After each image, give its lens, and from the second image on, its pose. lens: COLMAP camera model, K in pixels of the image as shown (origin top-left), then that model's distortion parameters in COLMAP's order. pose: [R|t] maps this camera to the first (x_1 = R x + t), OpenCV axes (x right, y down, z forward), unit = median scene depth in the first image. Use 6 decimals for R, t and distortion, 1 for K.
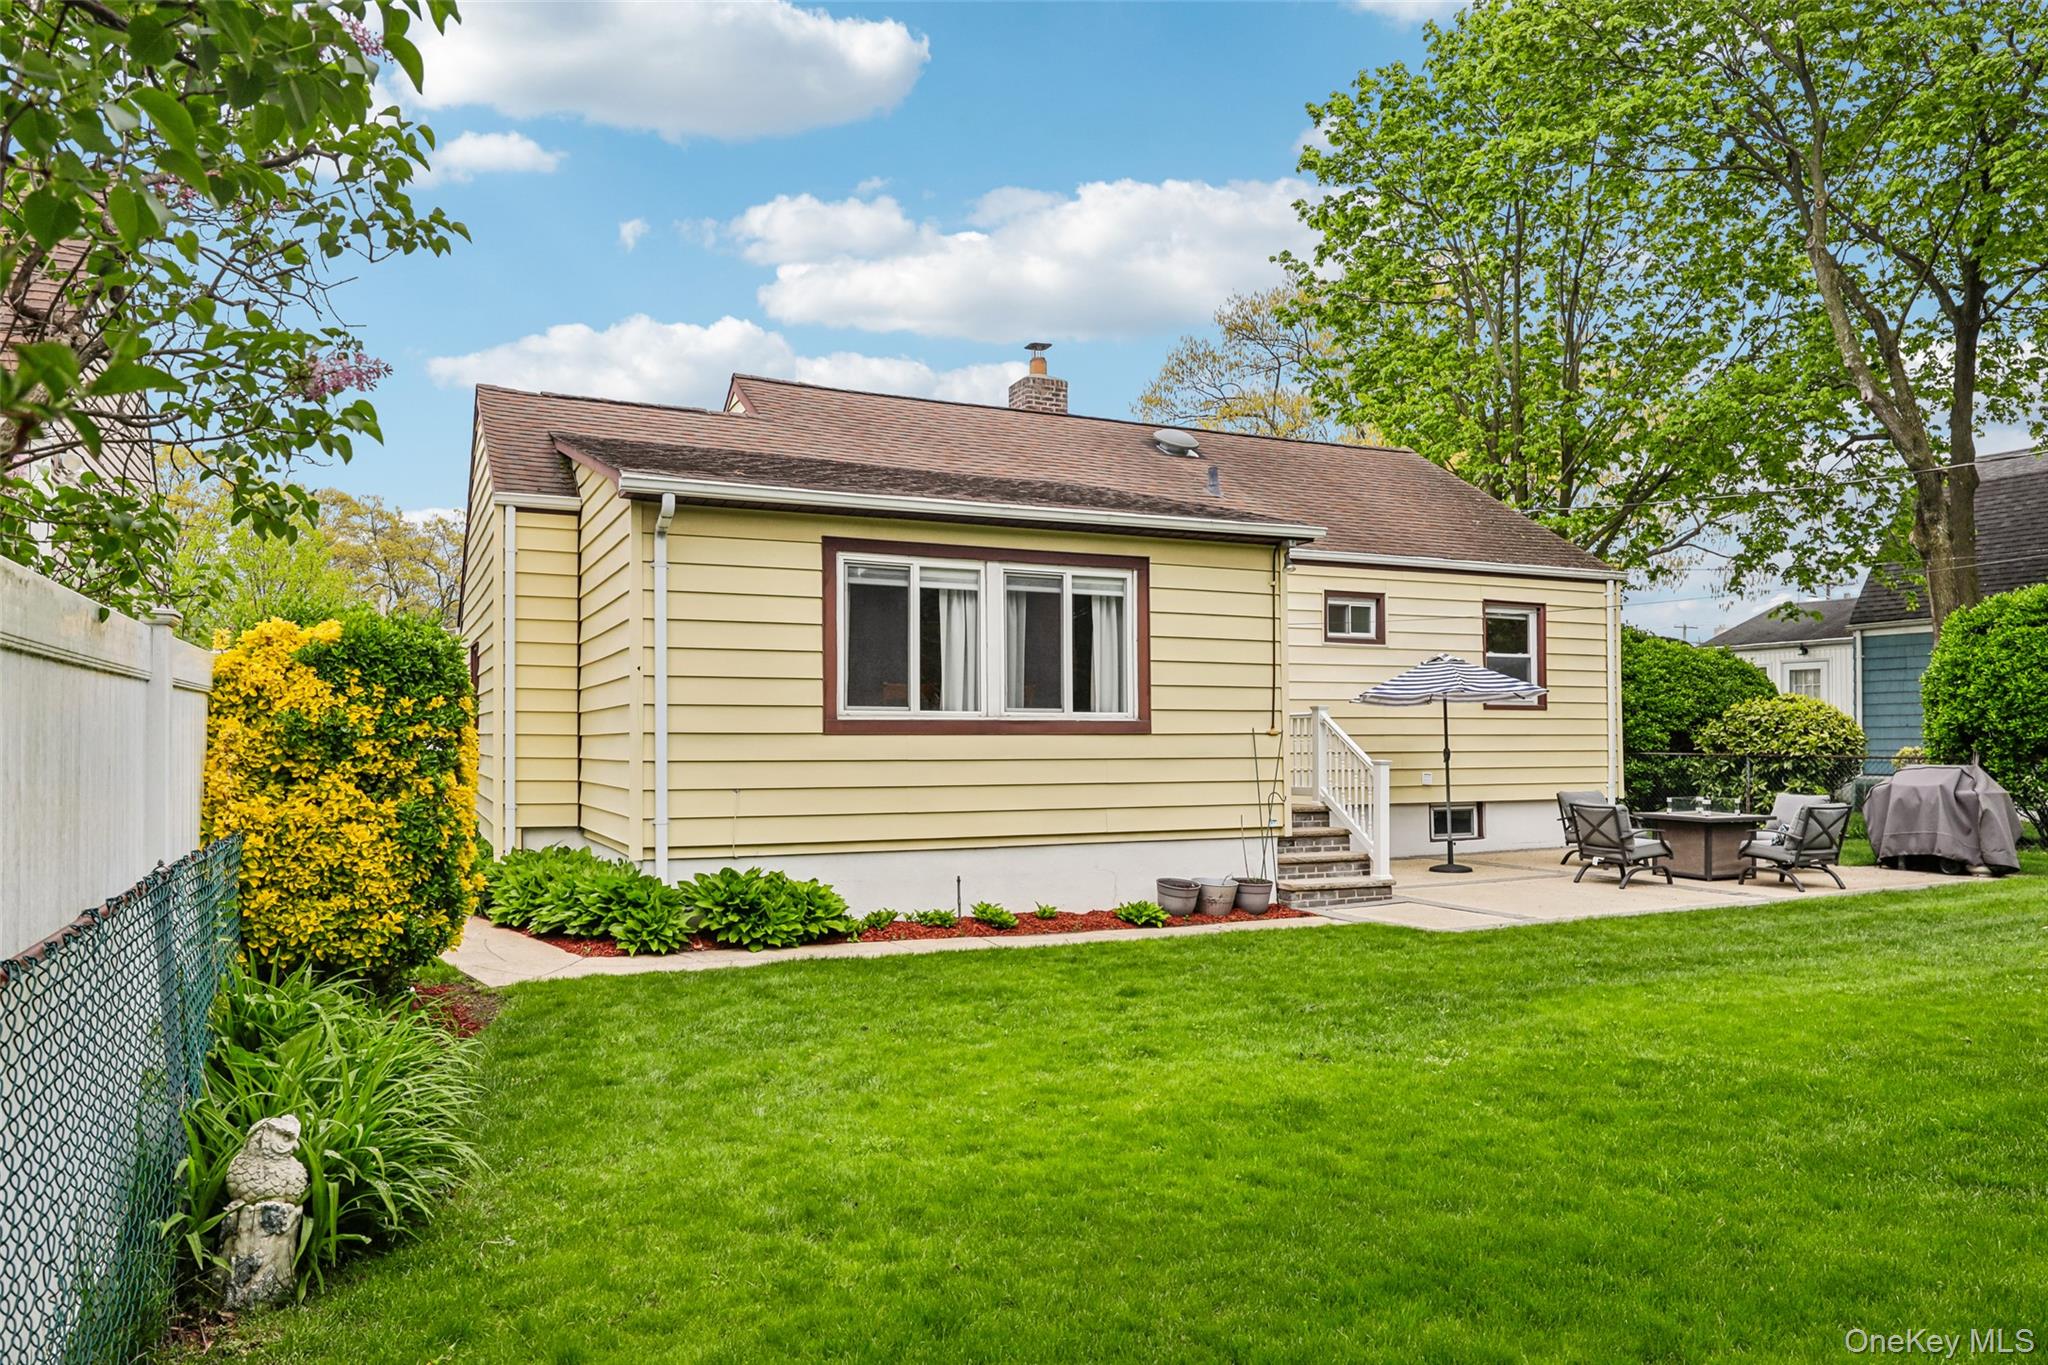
lens RADIAL K [[1360.5, 0, 1020.8], [0, 1360.5, 744.2], [0, 0, 1]] dist [-0.003255, -0.001011]
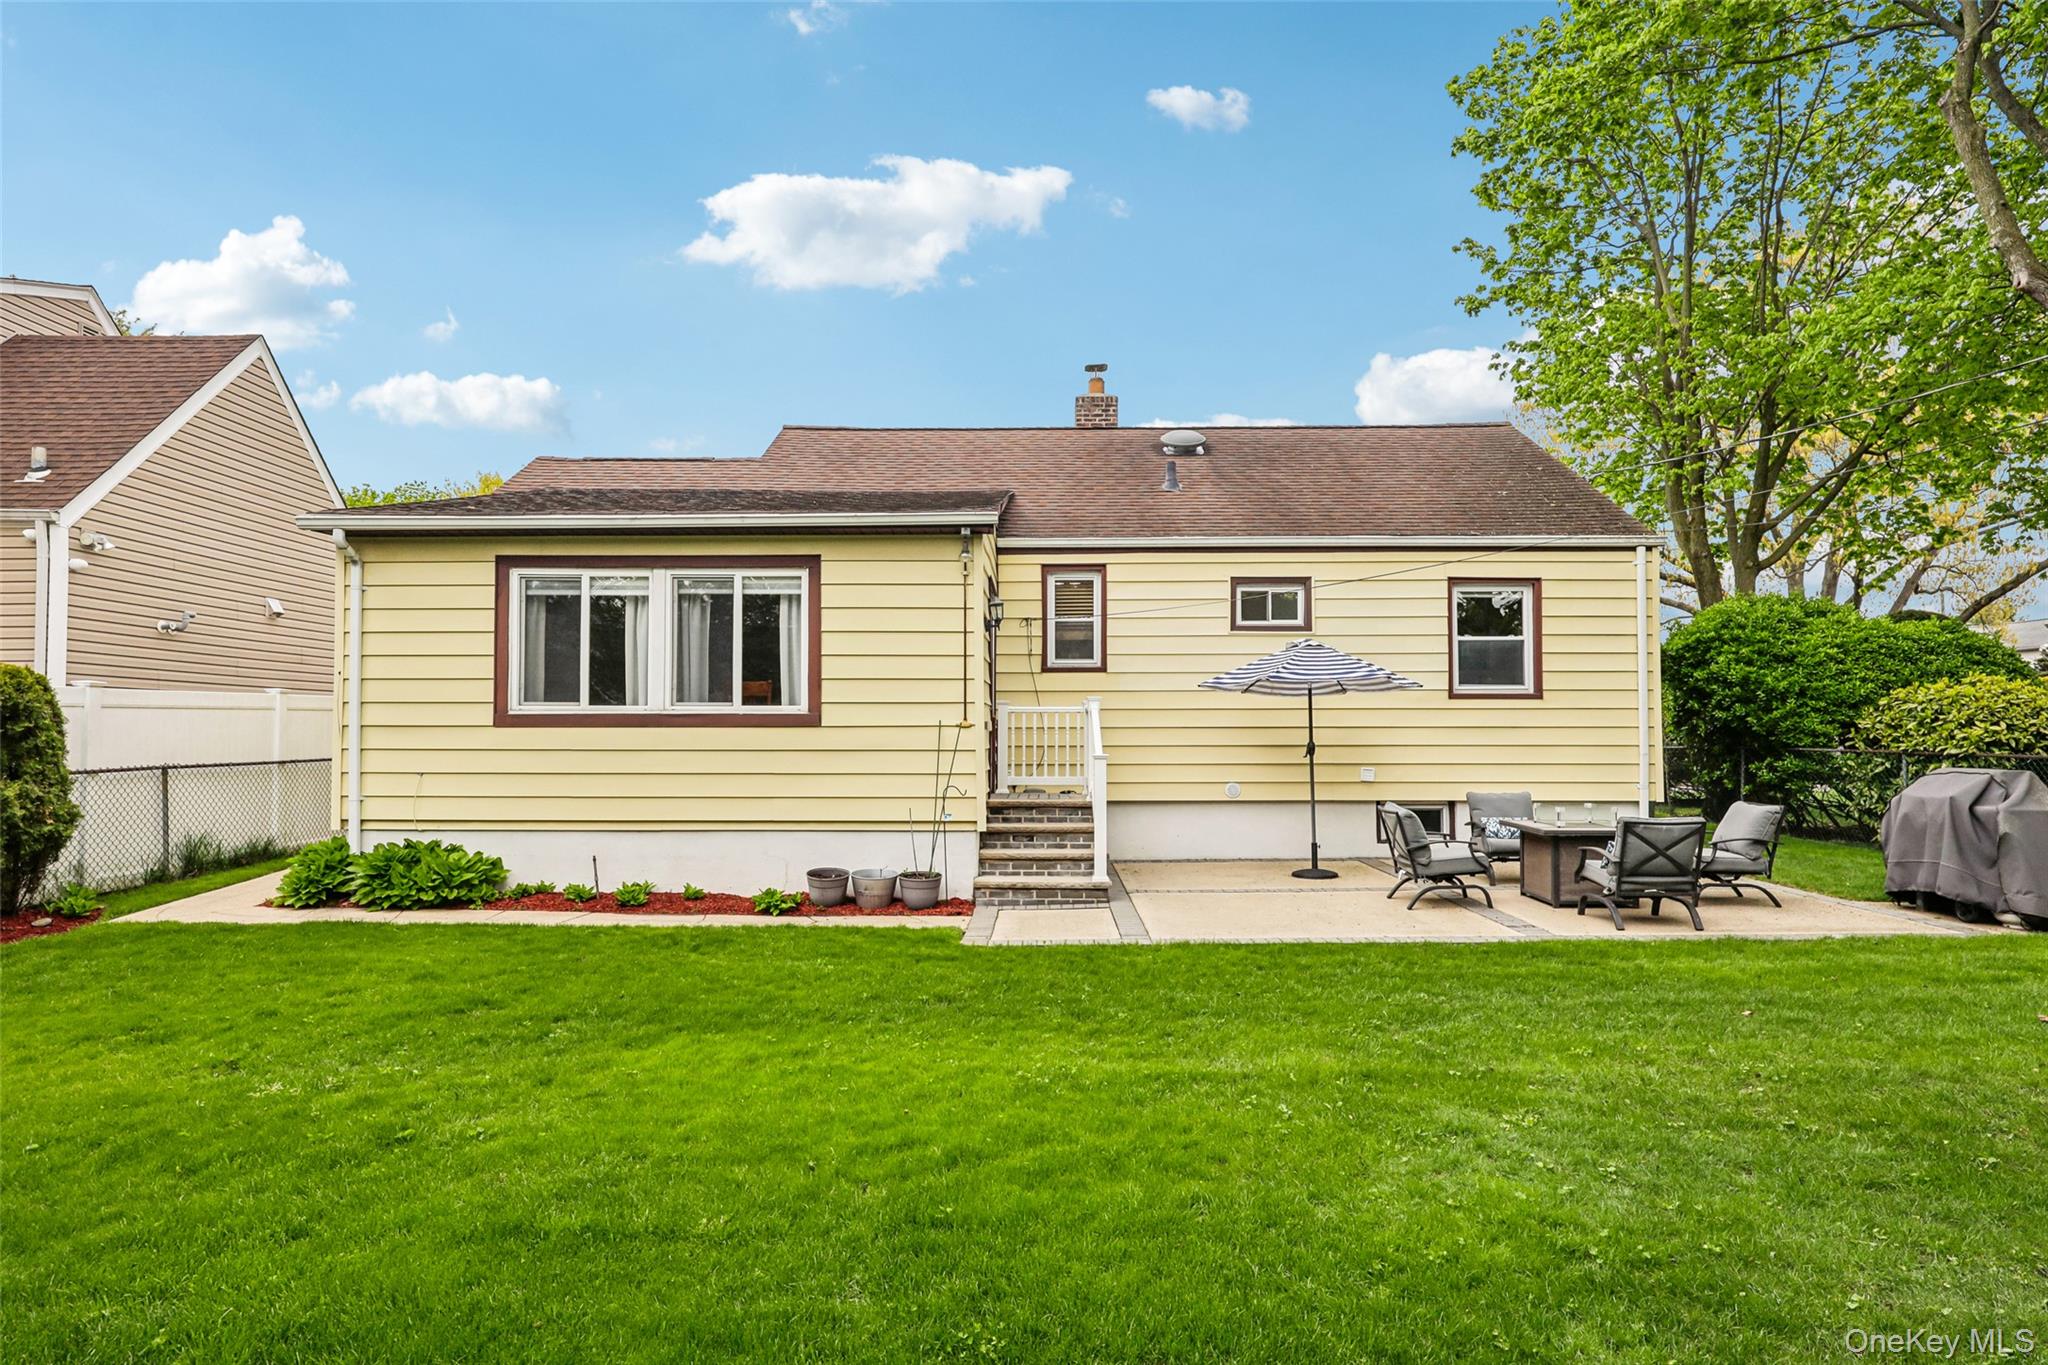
lens RADIAL K [[1123.5, 0, 1030.8], [0, 1123.5, 711.3], [0, 0, 1]] dist [-0.000392, 0.001910]
pose [[0.899496, -0.006664, -0.436879, 0.610115], [-0.002809, 0.999775, -0.021034, -0.001394], [0.436920, 0.020147, 0.899274, 0.306179]]
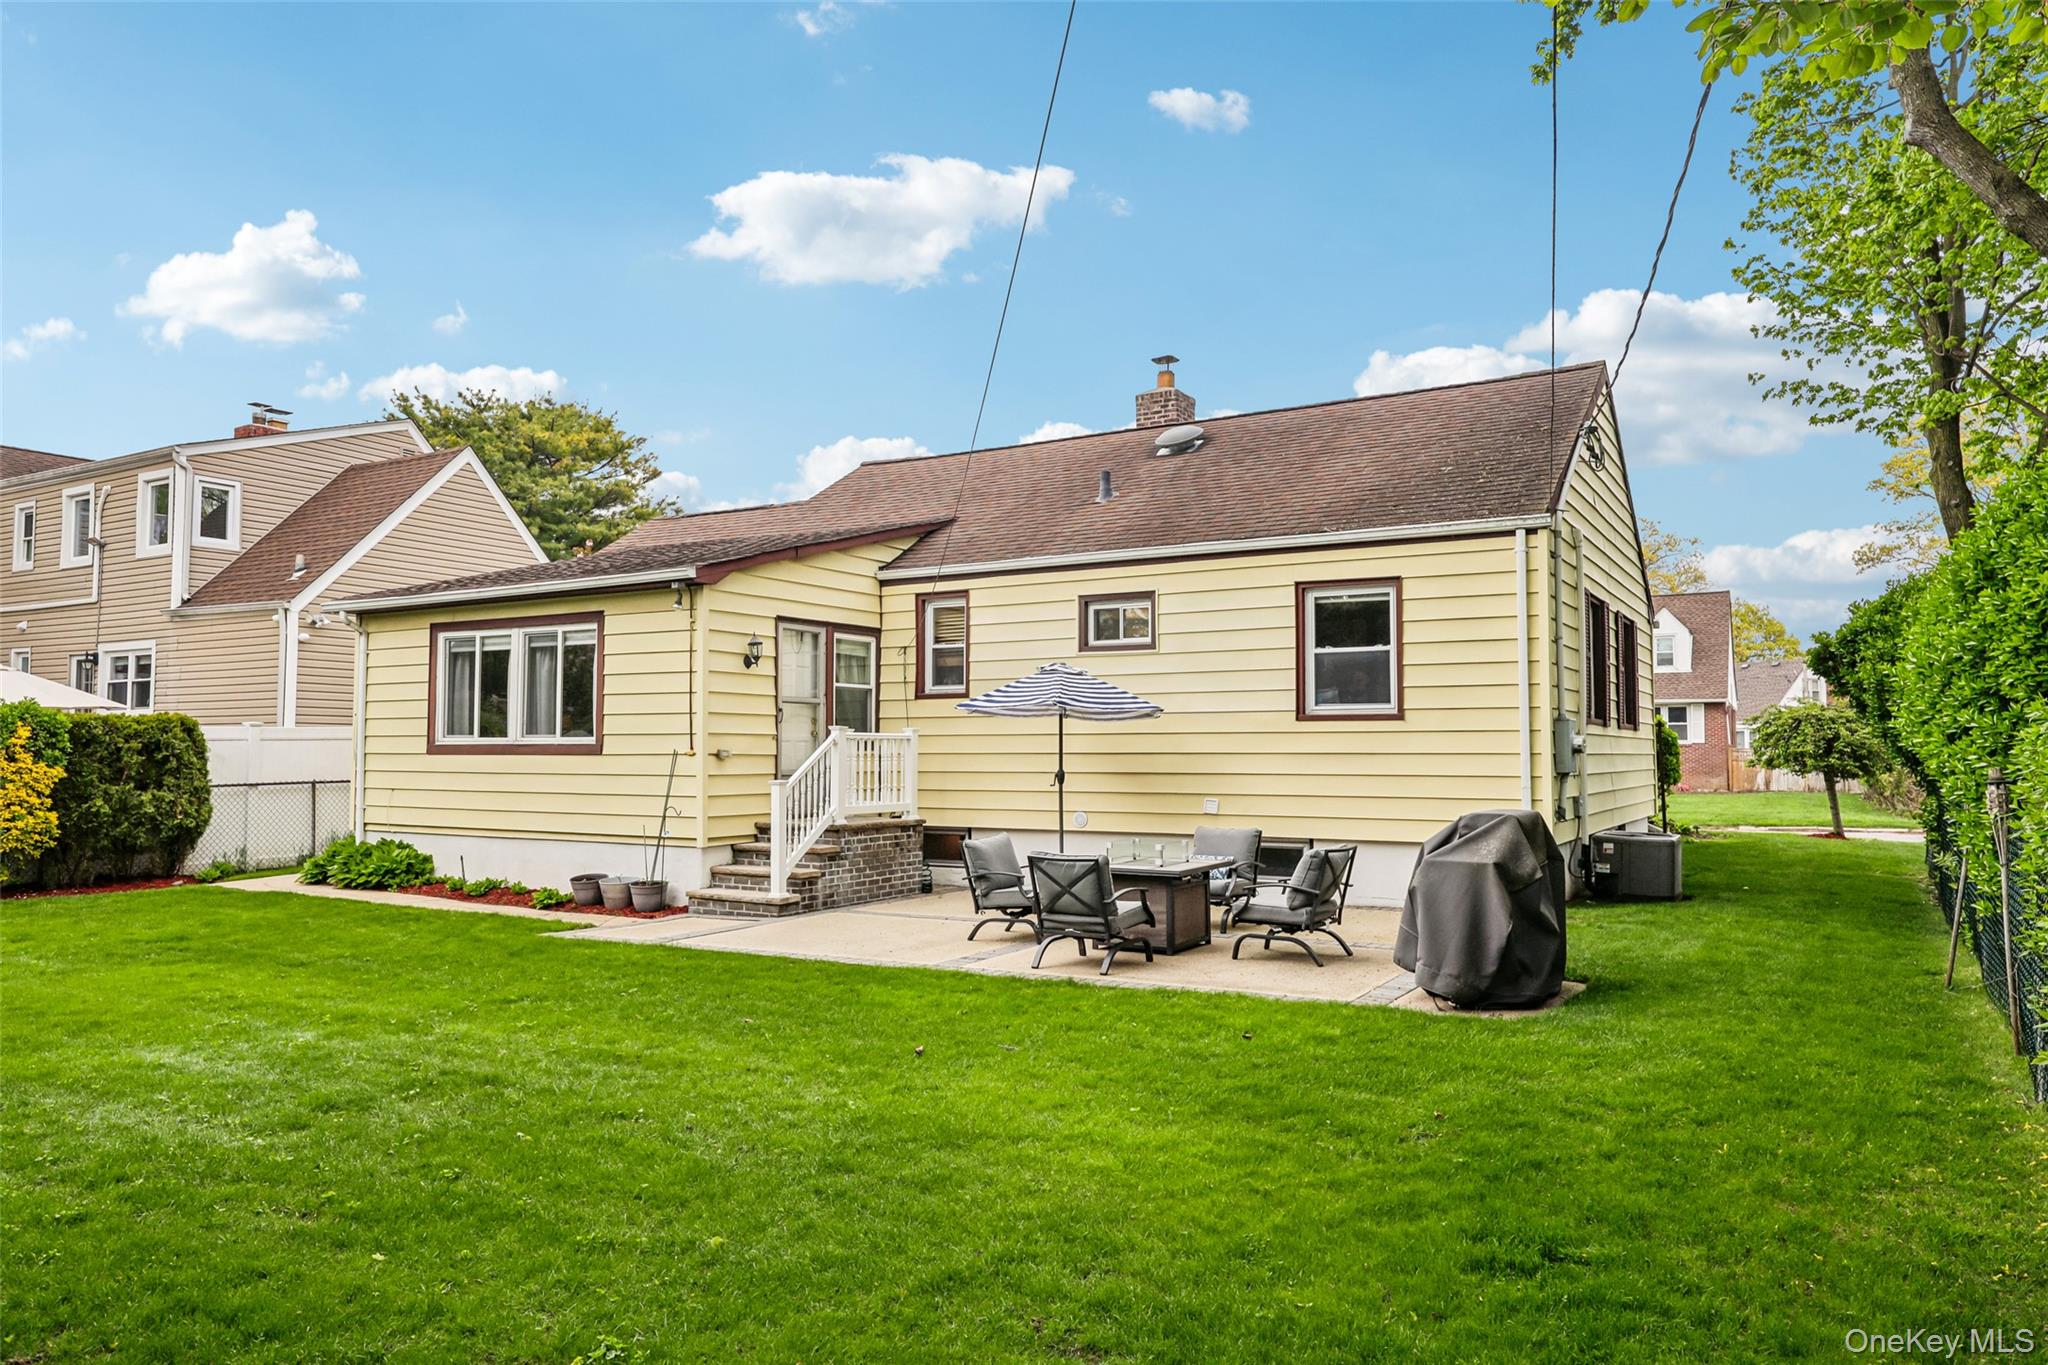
lens RADIAL K [[1353.4, 0, 1024.0], [0, 1353.4, 682.5], [0, 0, 1]] dist [-0.004556, -0.002064]
pose [[0.562011, -0.038826, -0.826218, 1.317106], [-0.002809, 0.998802, -0.048847, -0.013672], [0.827125, 0.029773, 0.561229, 0.630281]]
